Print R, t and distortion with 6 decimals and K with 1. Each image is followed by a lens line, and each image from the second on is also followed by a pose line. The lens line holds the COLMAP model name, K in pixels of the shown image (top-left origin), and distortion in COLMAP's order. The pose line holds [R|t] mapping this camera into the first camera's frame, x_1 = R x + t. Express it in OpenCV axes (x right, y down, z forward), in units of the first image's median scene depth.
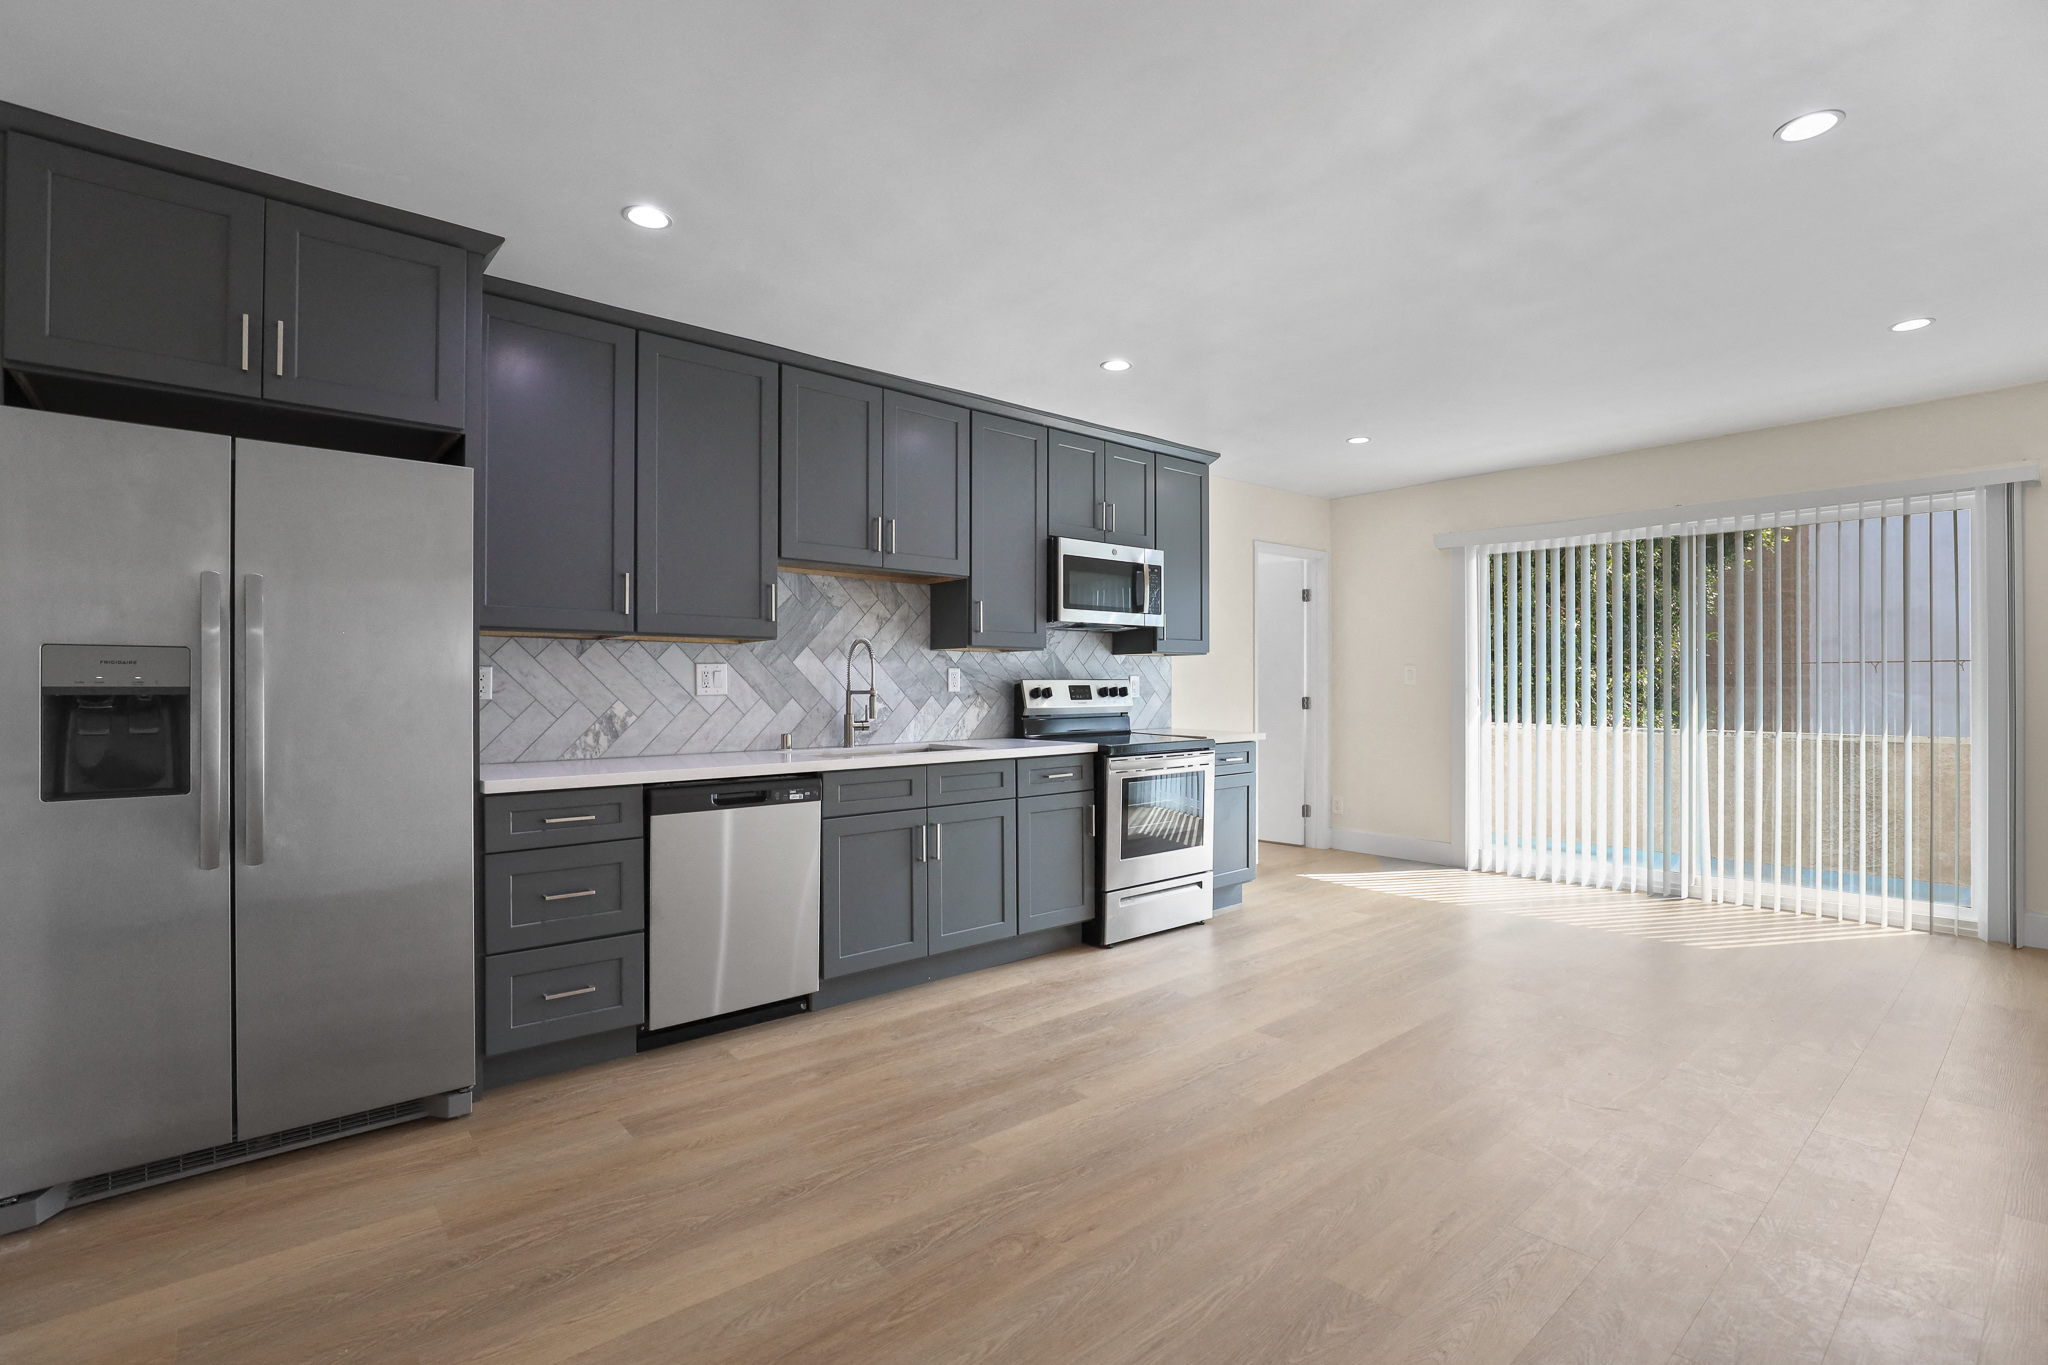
lens RADIAL K [[945.2, 0, 1014.2], [0, 945.2, 680.9], [0, 0, 1]] dist [-0.010736, 0.002476]
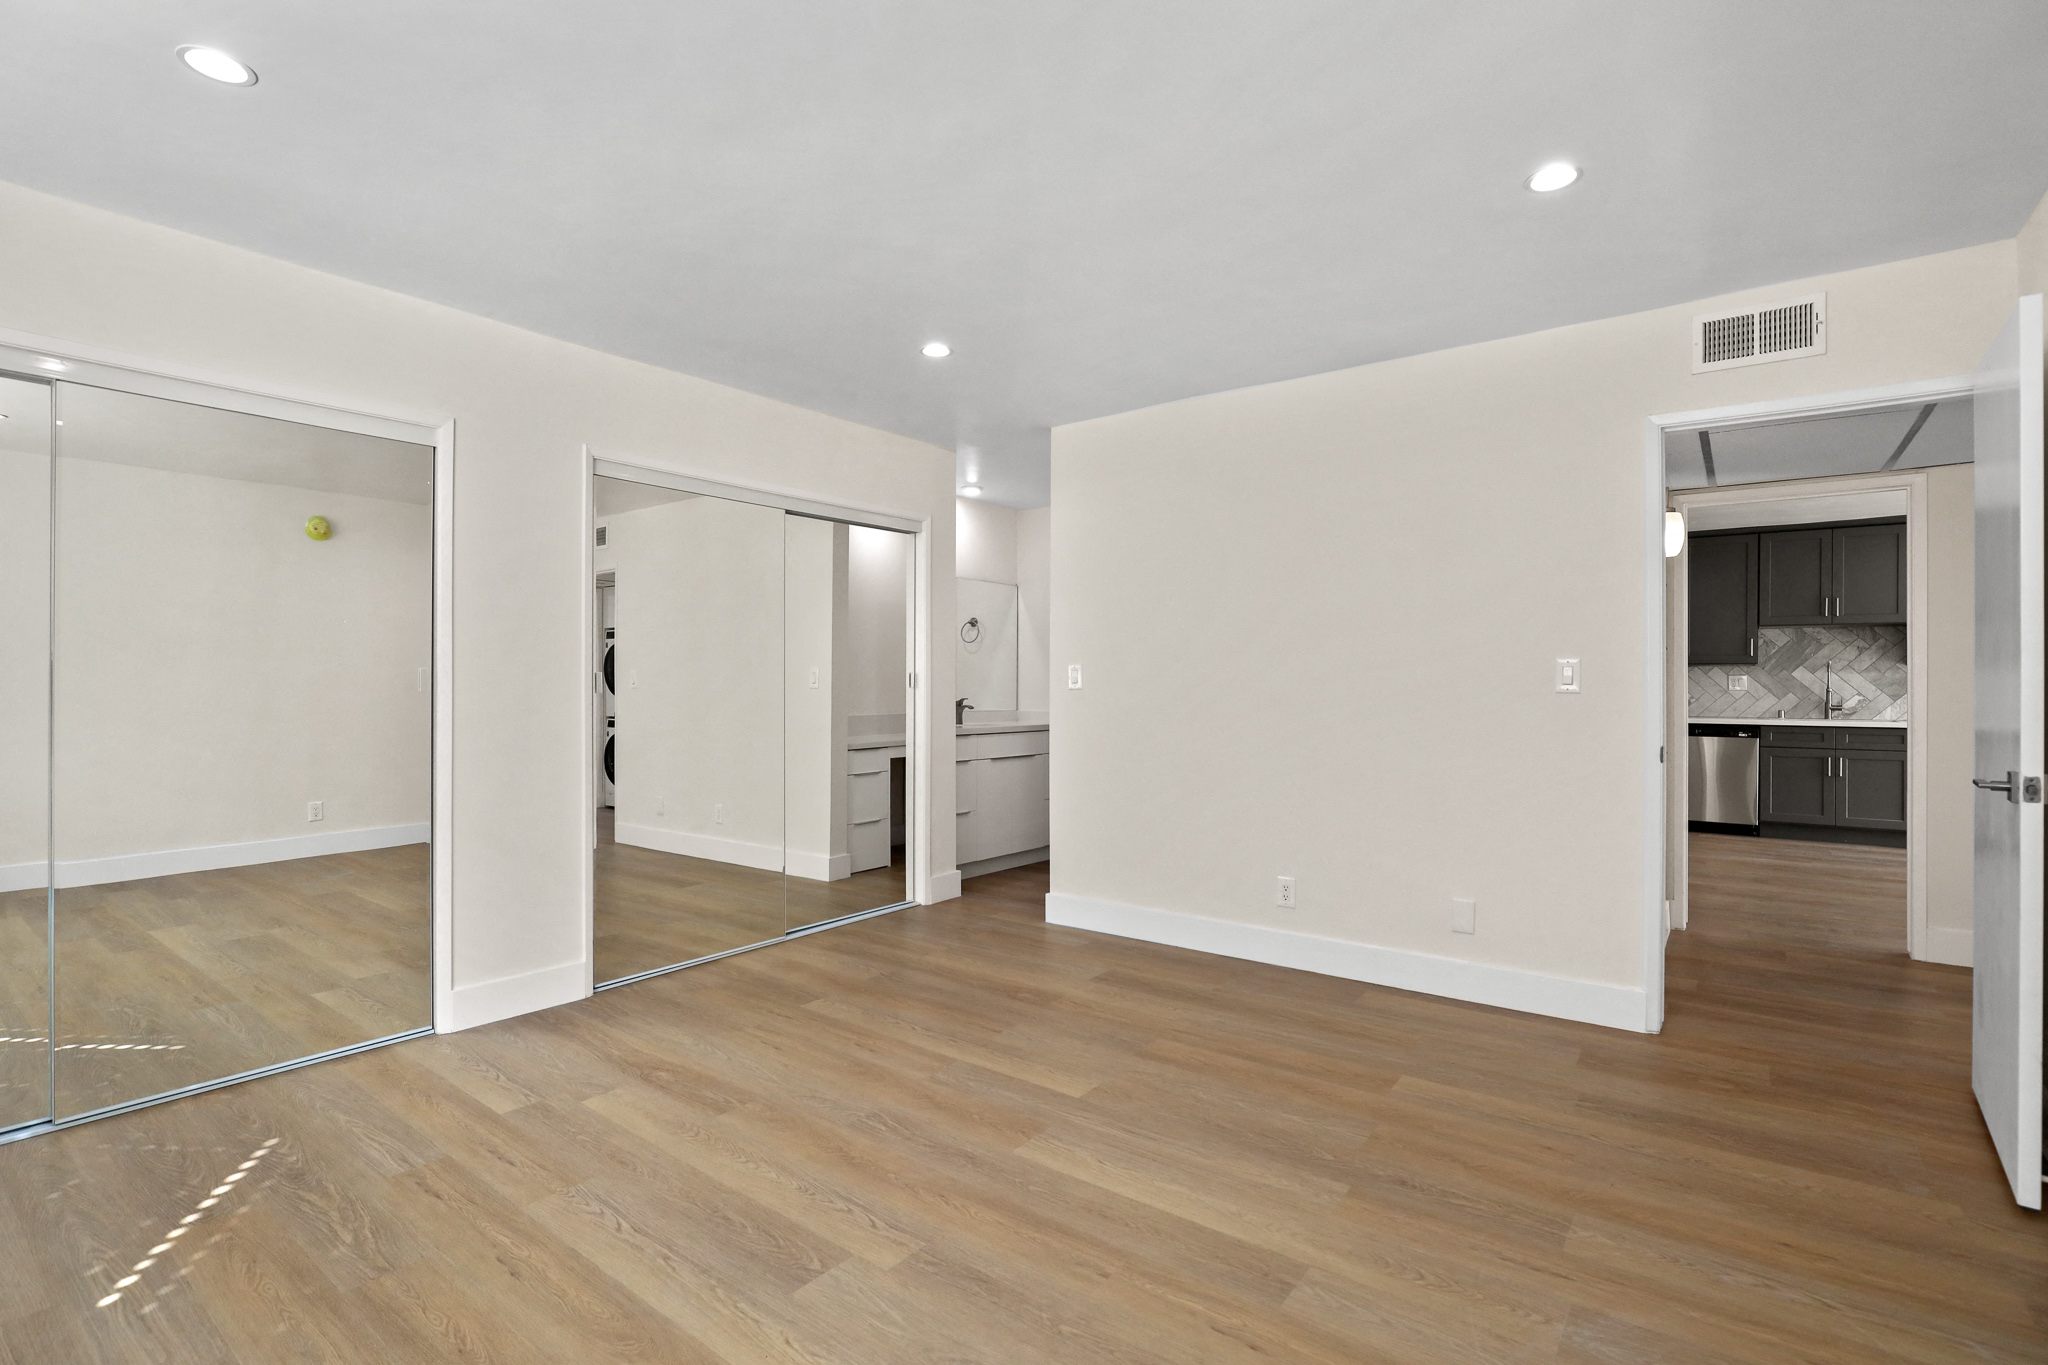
lens RADIAL K [[945.2, 0, 1020.6], [0, 945.2, 685.9], [0, 0, 1]] dist [-0.010736, 0.002476]
pose [[0.184430, 0.003586, -0.982839, 1.296812], [-0.000246, 0.999993, 0.003602, -0.001843], [0.982846, -0.000423, 0.184429, -0.868578]]
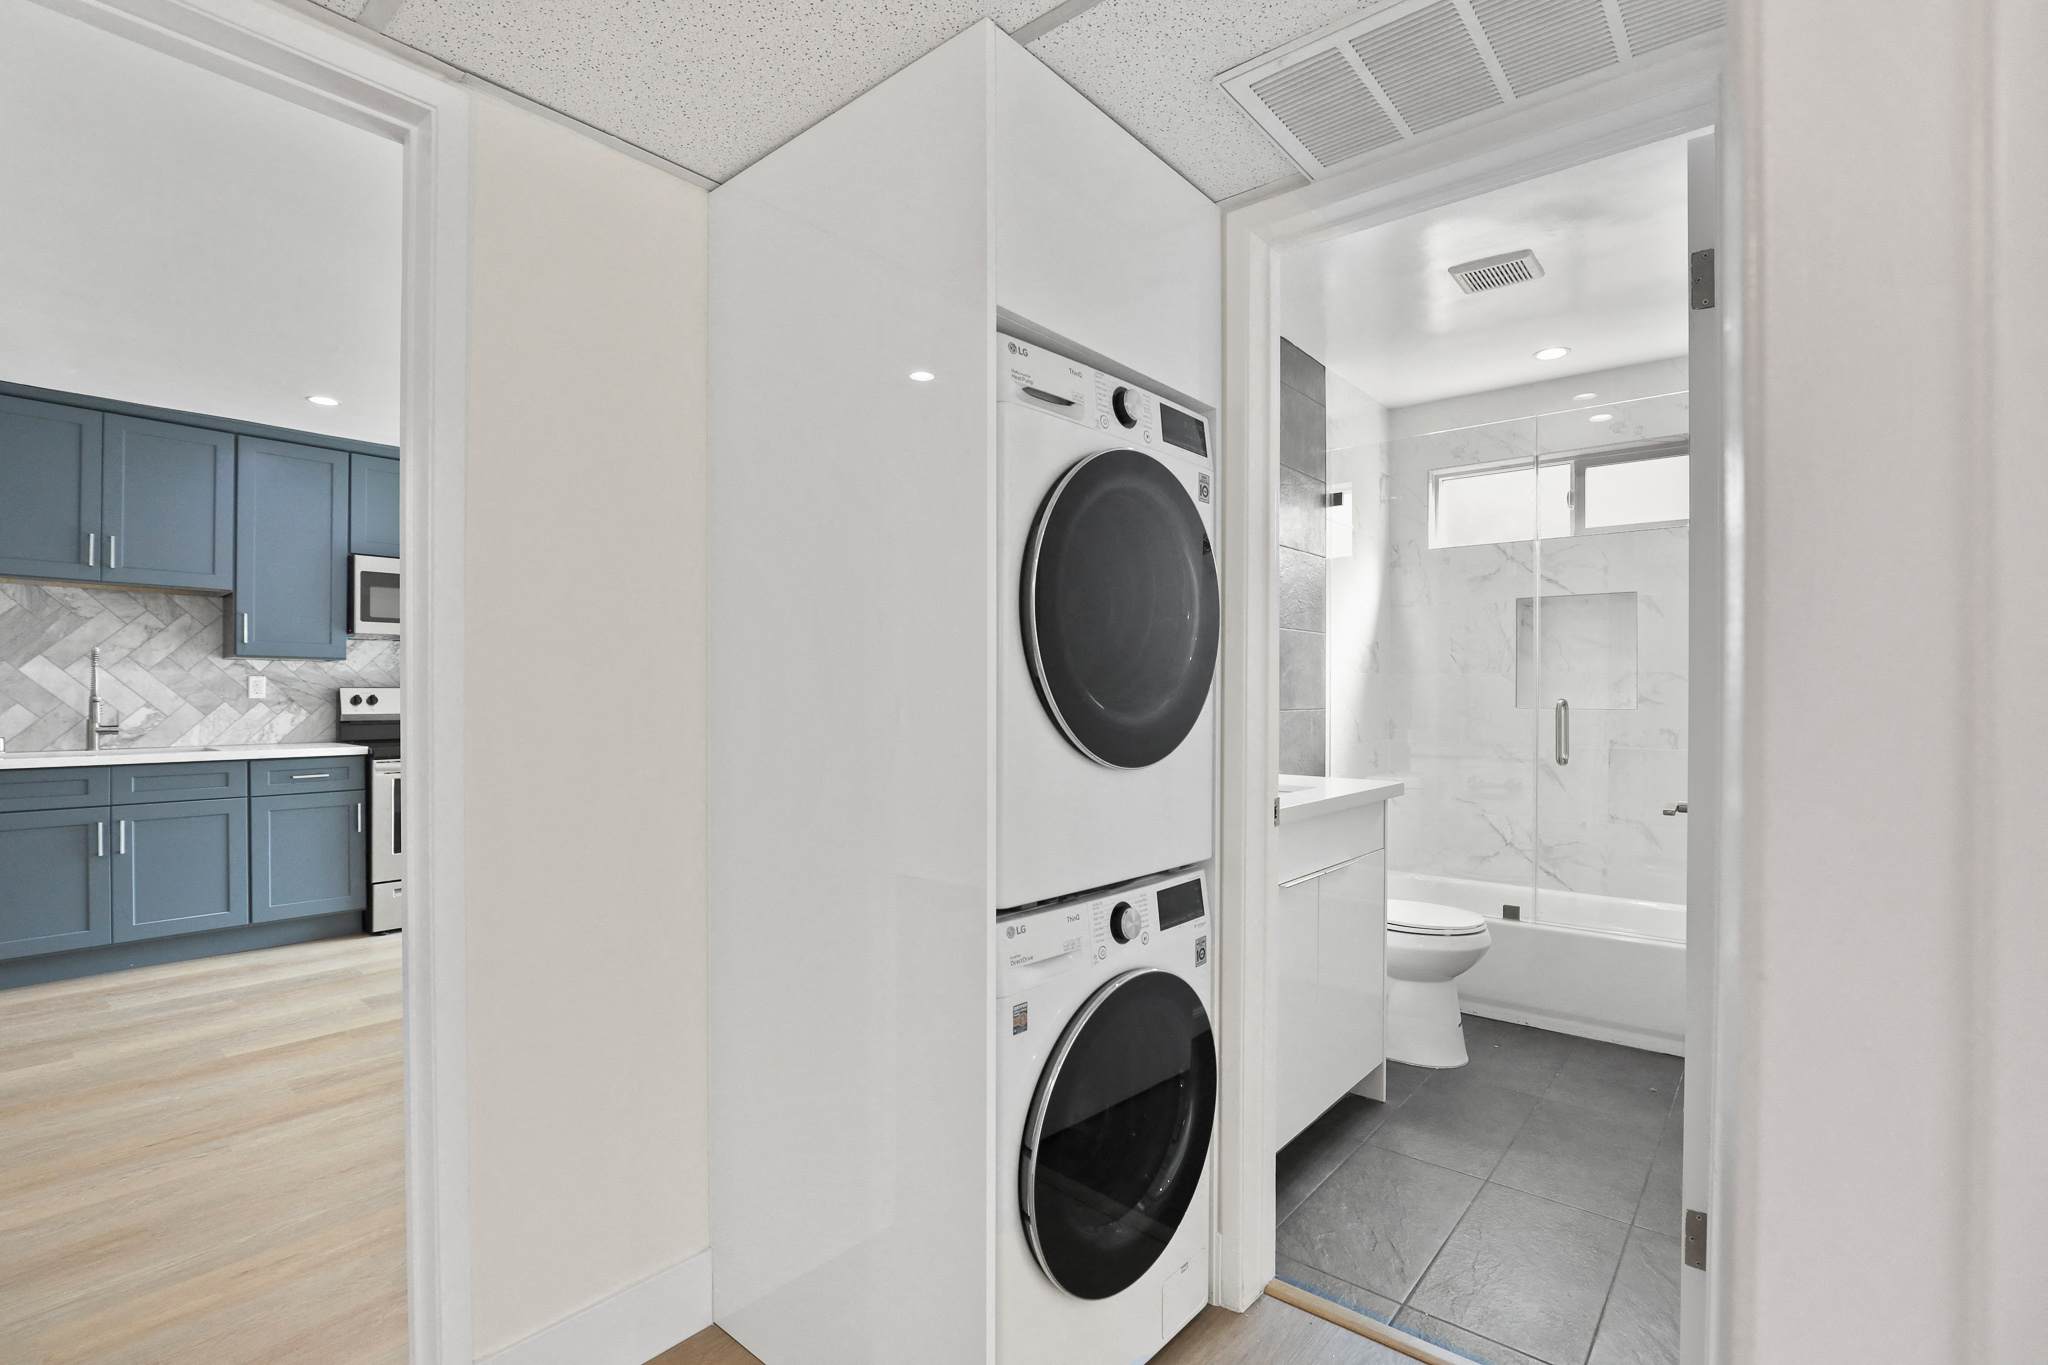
lens RADIAL K [[945.2, 0, 1031.9], [0, 945.2, 695.3], [0, 0, 1]] dist [-0.010736, 0.002476]
pose [[0.991182, 0.005995, 0.132371, 0.698330], [-0.006907, 0.999955, 0.006429, -0.004982], [-0.132326, -0.007286, 0.991179, -0.169738]]
